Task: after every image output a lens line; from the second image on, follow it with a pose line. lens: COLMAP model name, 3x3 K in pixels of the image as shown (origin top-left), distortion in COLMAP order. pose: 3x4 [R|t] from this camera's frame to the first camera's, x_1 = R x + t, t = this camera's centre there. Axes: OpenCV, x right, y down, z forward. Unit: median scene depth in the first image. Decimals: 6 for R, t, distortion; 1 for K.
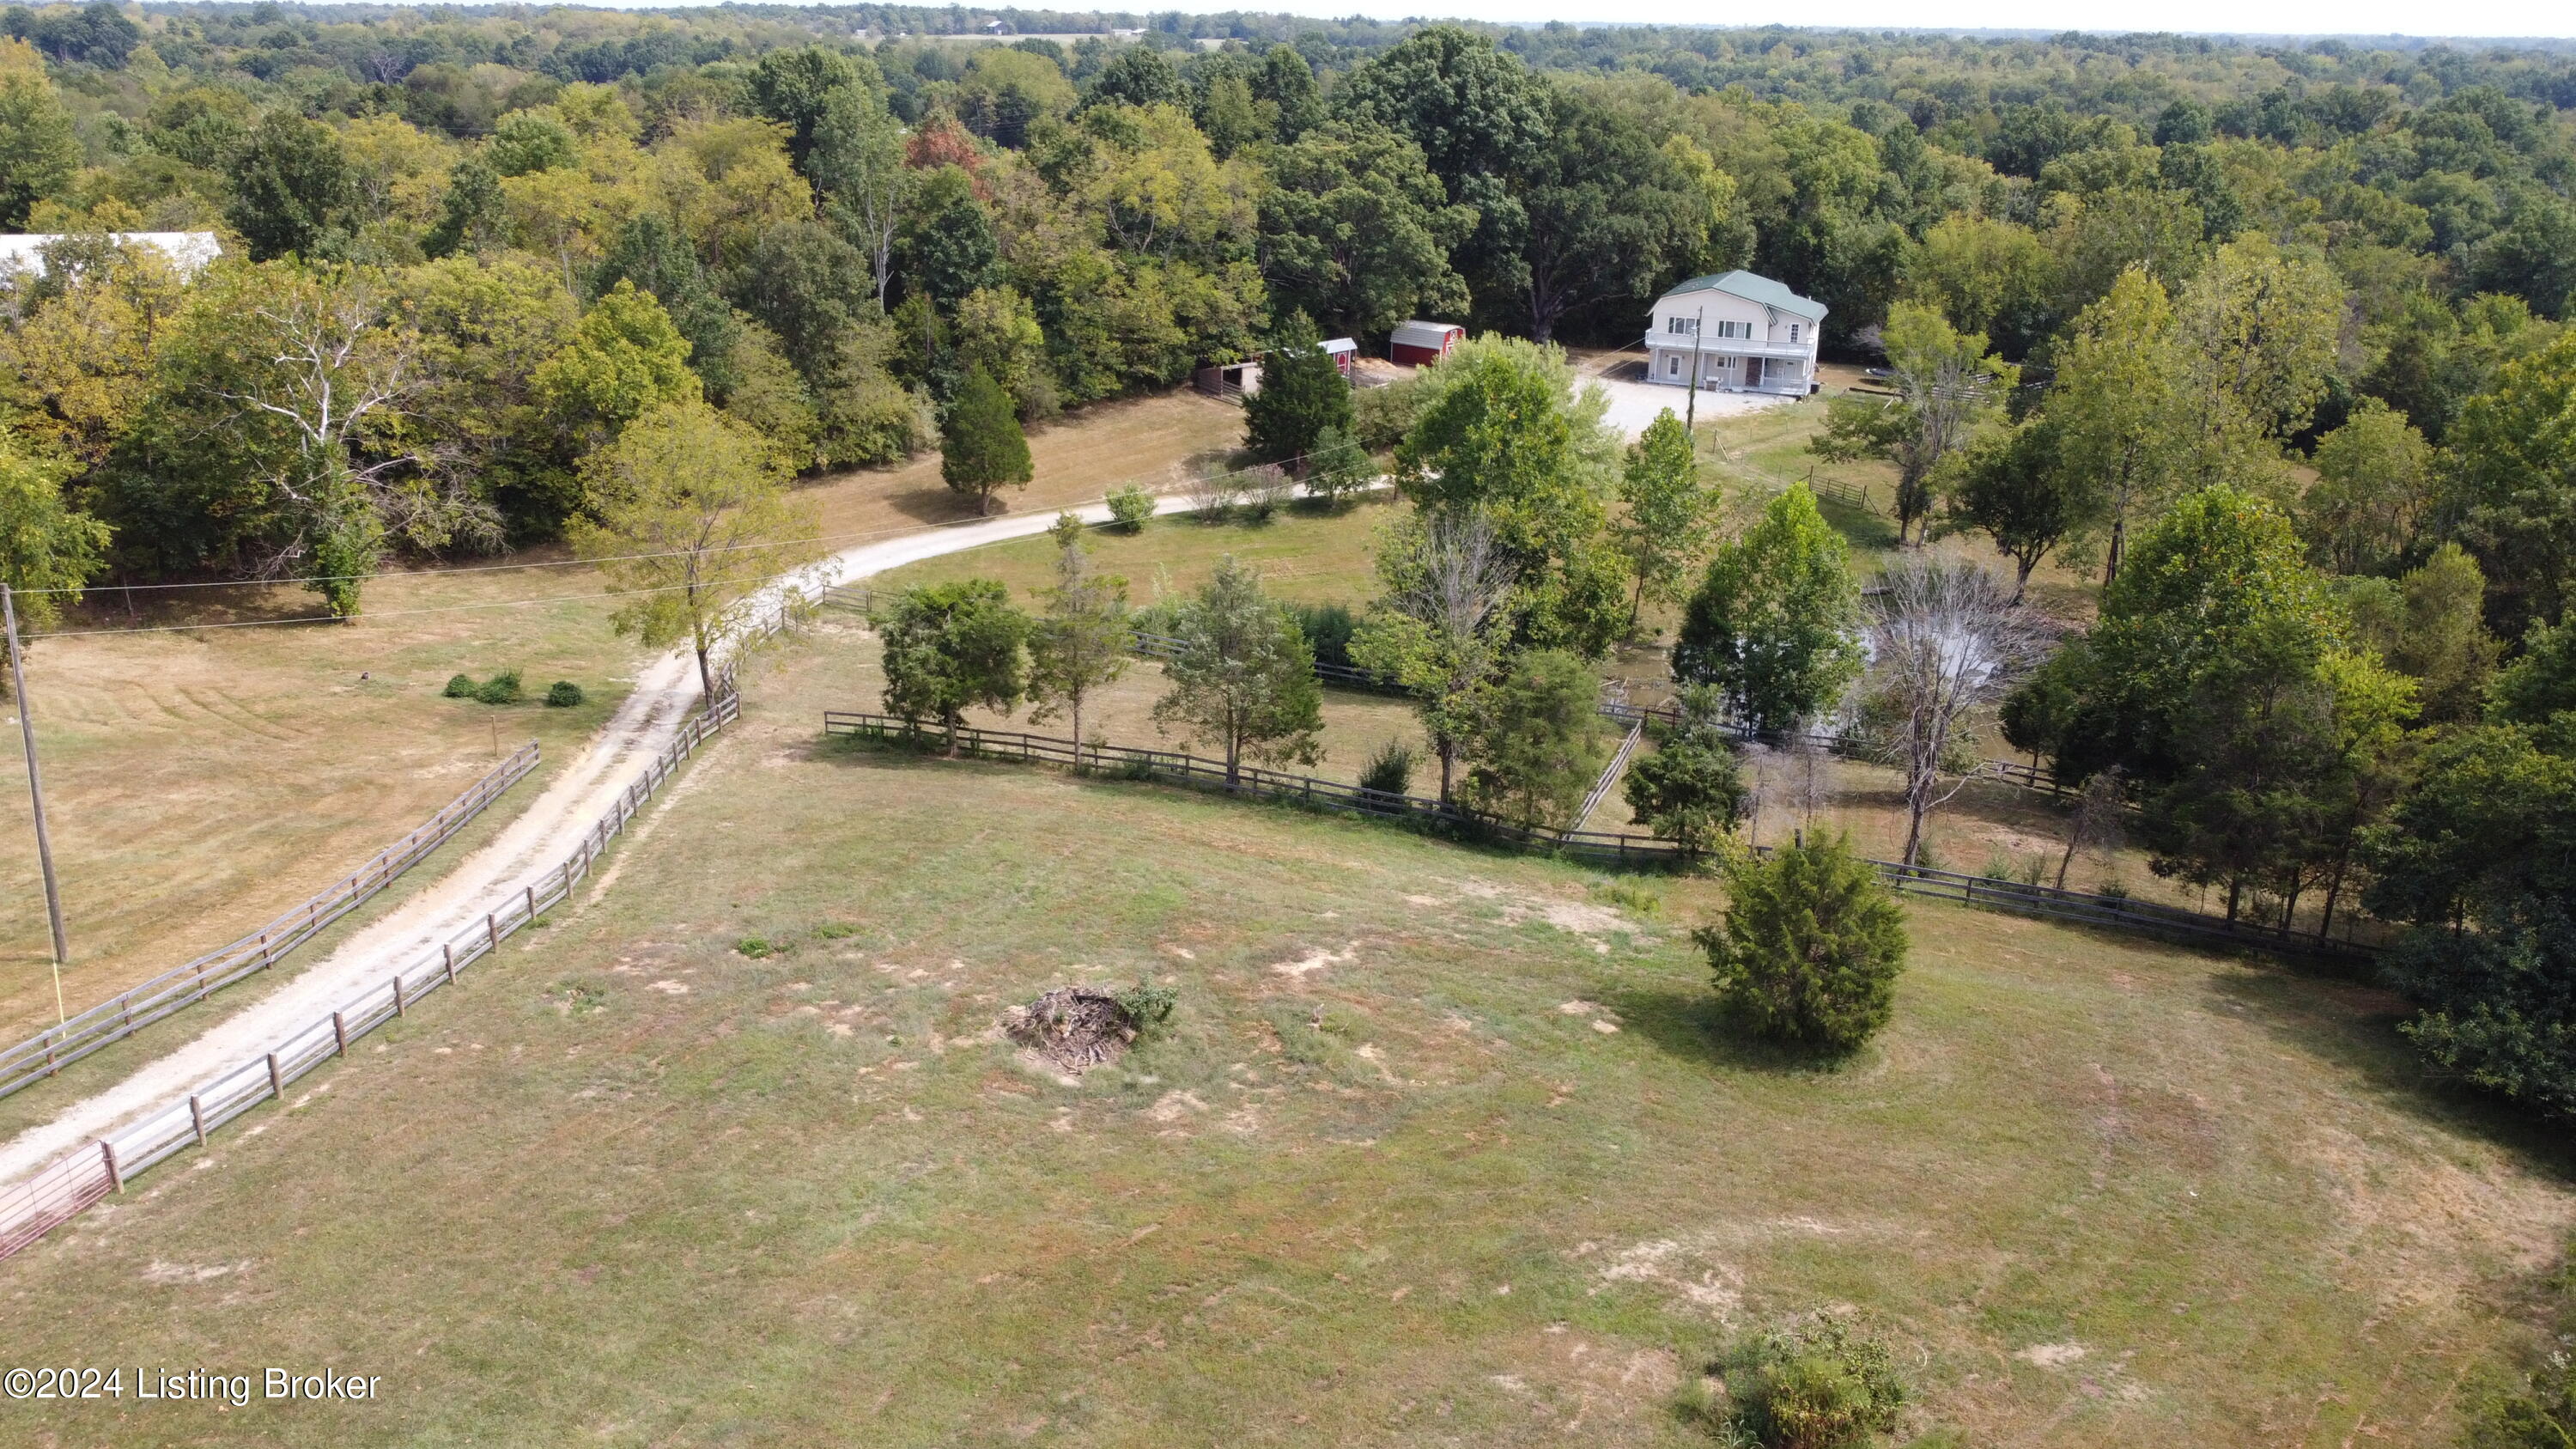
lens RADIAL K [[1951.9, 0, 1256.4], [0, 1951.9, 708.3], [0, 0, 1]] dist [-0.000274, -0.003929]
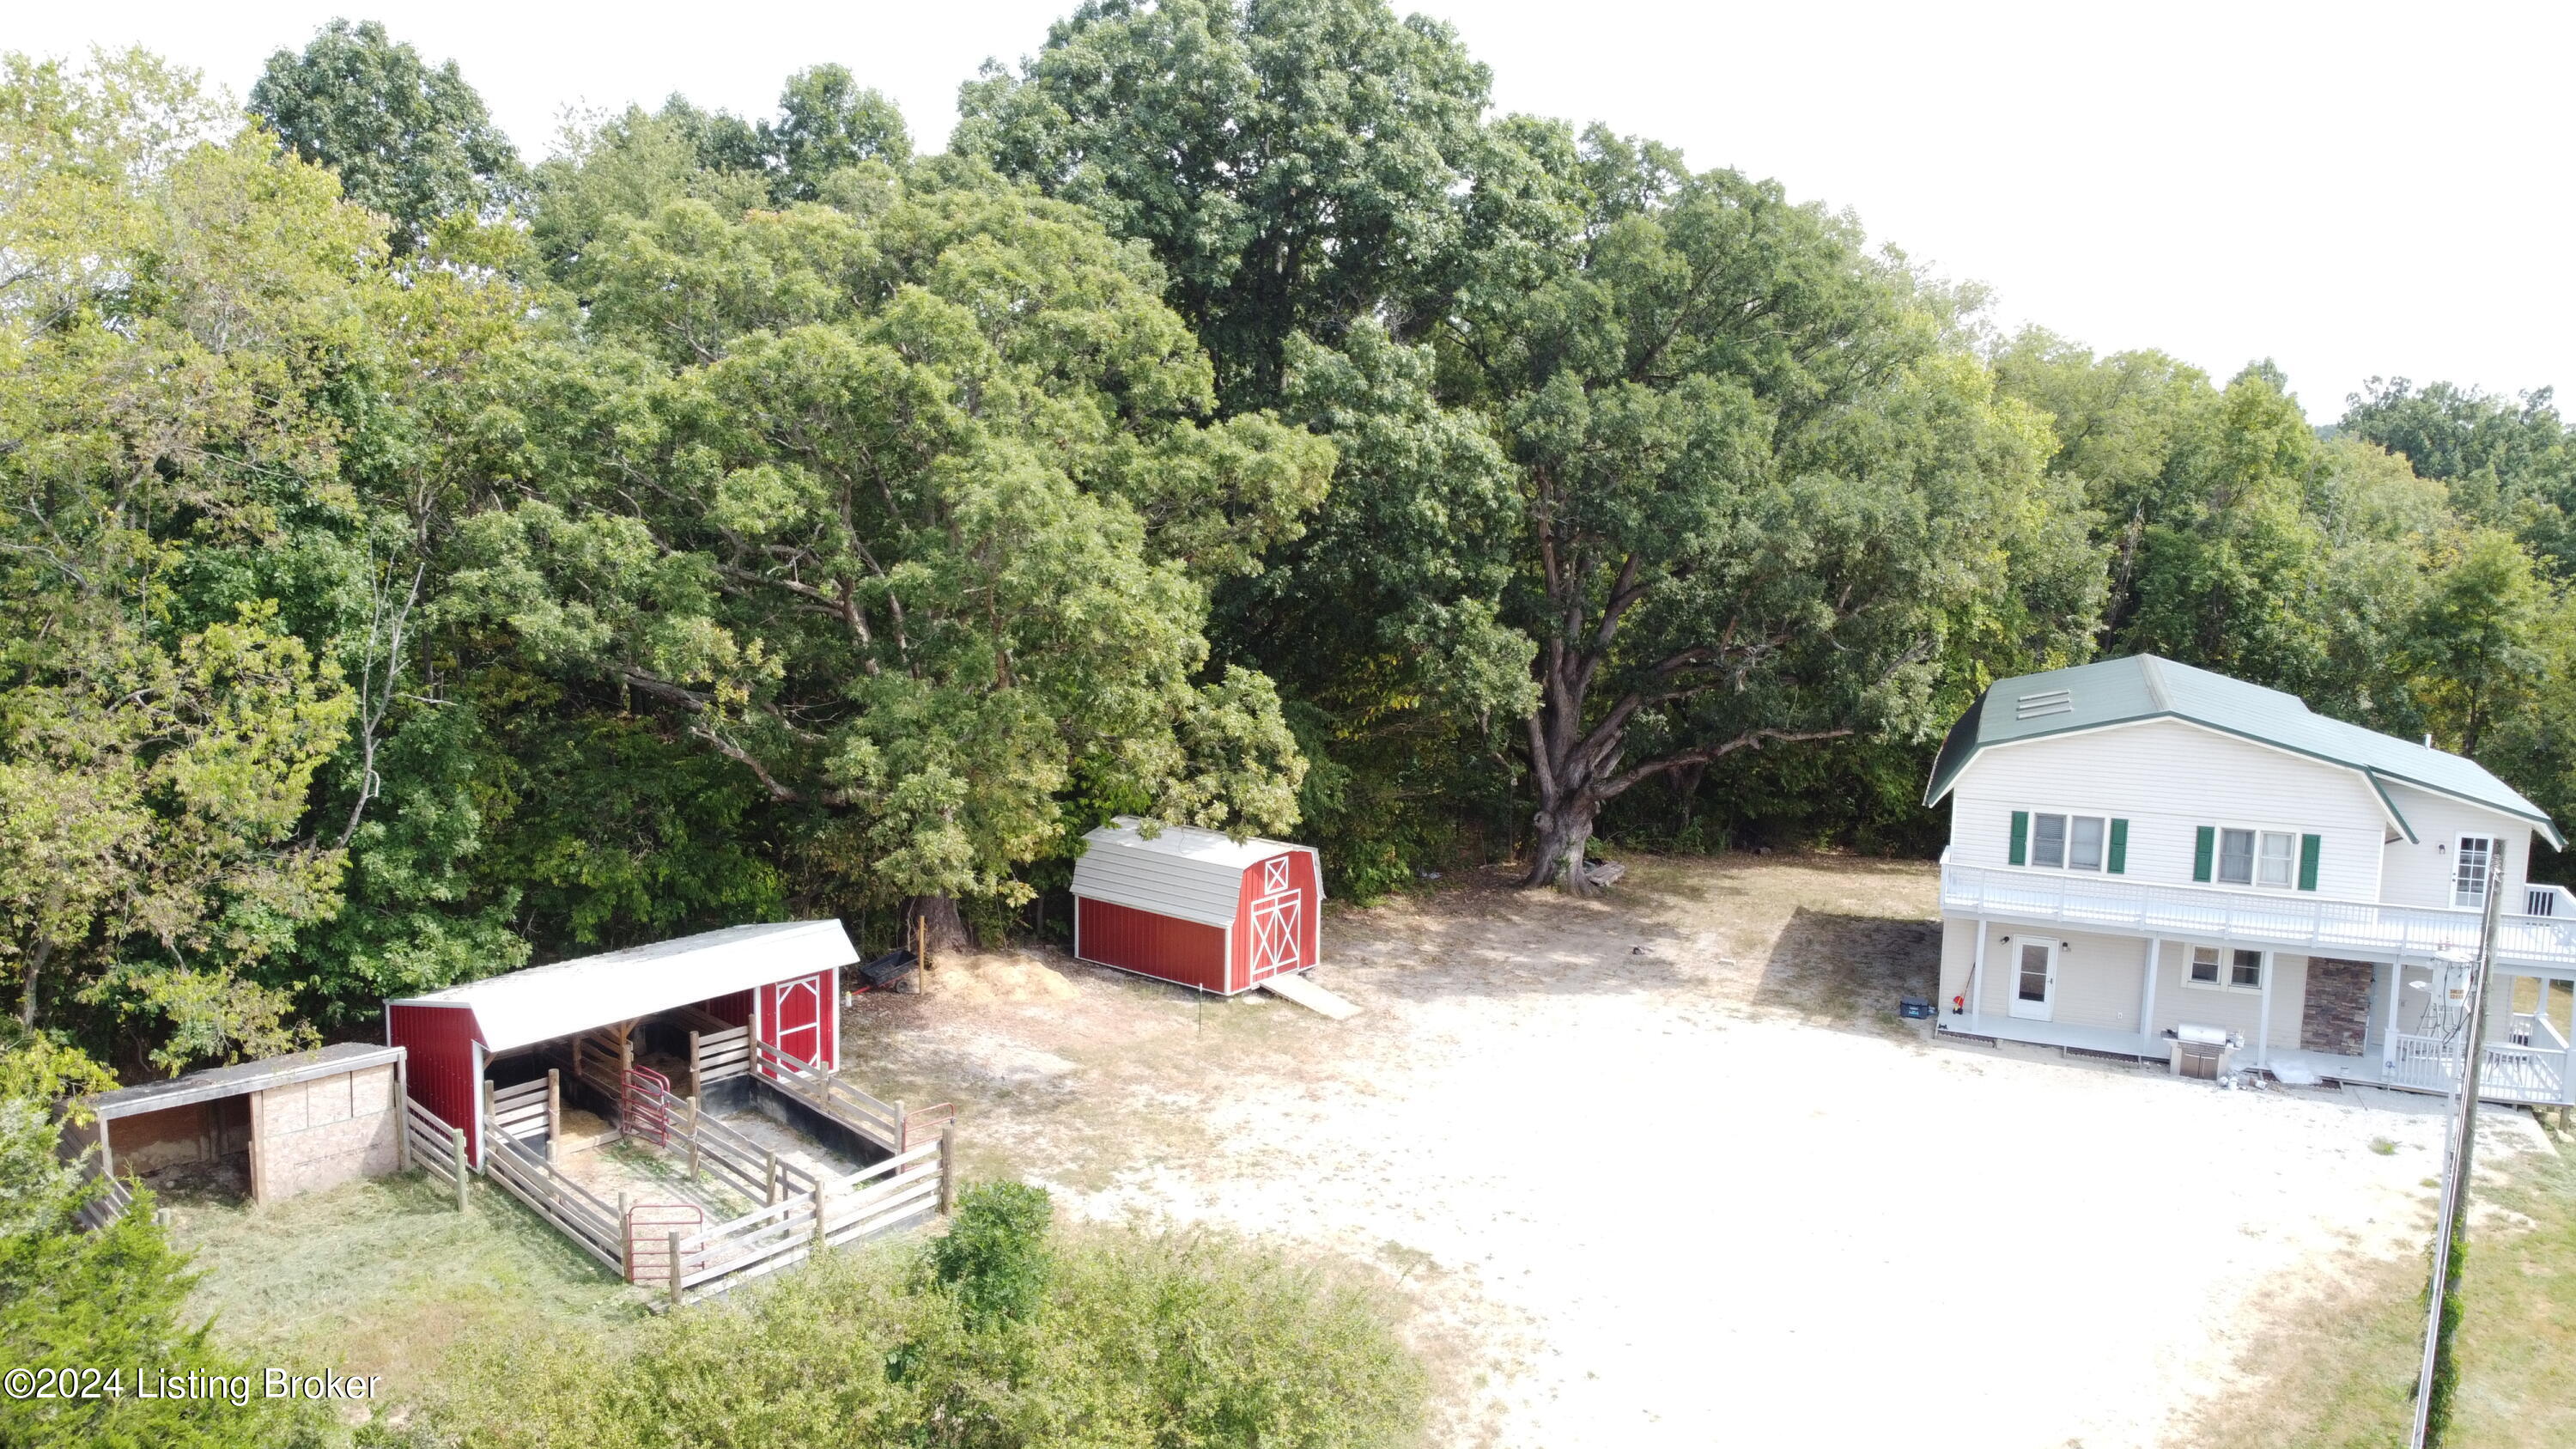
lens RADIAL K [[1951.9, 0, 1256.4], [0, 1951.9, 708.3], [0, 0, 1]] dist [-0.000274, -0.003929]
pose [[0.999957, -0.005815, 0.007263, 0.097742], [0.007133, 0.980354, -0.197119, -0.160917], [-0.005974, 0.197162, 0.980353, 0.721338]]
